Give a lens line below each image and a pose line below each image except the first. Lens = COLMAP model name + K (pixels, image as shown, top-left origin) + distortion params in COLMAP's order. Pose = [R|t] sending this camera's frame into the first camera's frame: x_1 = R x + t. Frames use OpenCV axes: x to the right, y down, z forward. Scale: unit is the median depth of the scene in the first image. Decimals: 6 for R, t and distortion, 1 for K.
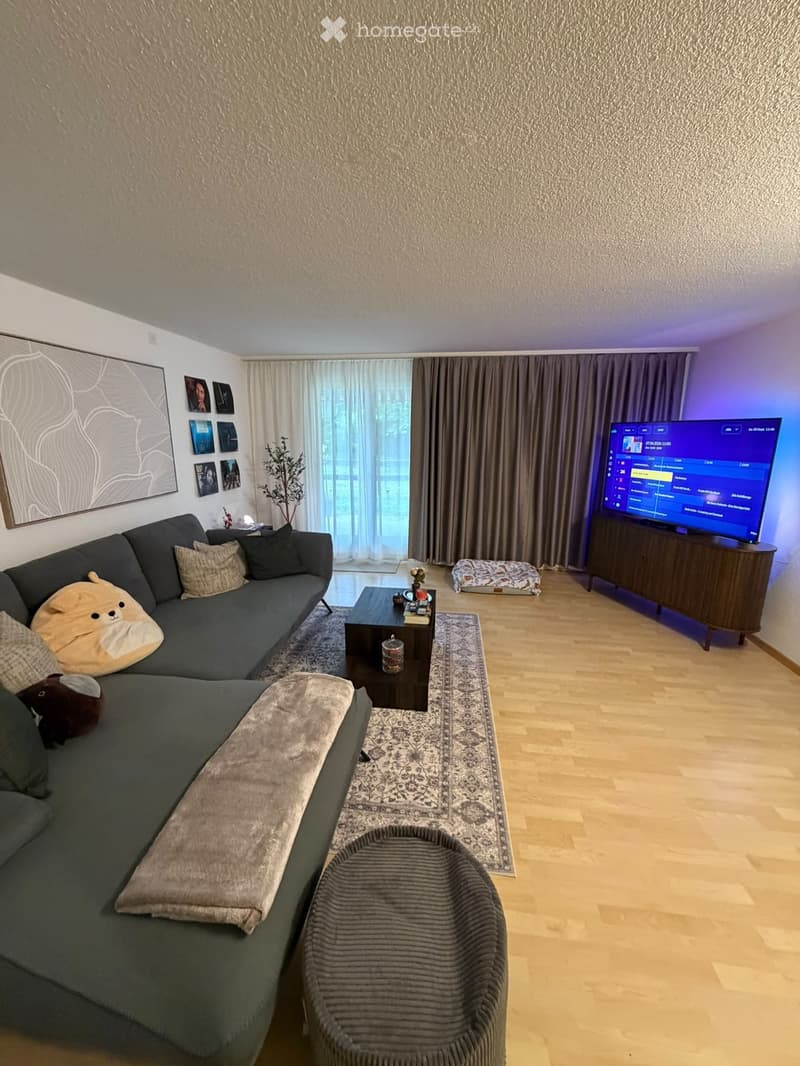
lens RADIAL K [[424.4, 0, 398.8], [0, 424.4, 525.1], [0, 0, 1]] dist [0.000734, 0.000026]
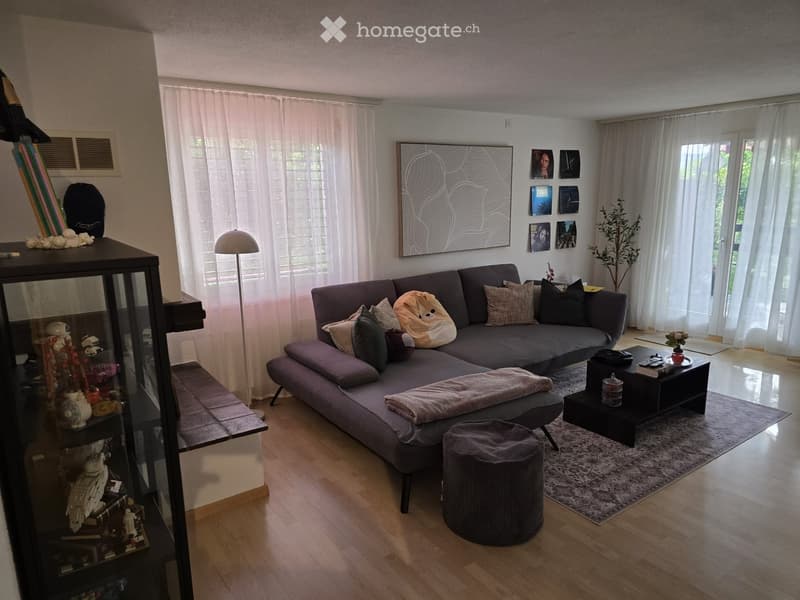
lens RADIAL K [[525.9, 0, 400.1], [0, 525.9, 302.5], [0, 0, 1]] dist [-0.005178, -0.000899]
pose [[0.680750, 0.130462, -0.720805, 0.339253], [-0.131514, 0.989791, 0.054941, 0.036972], [0.720614, 0.057395, 0.690957, -0.238393]]
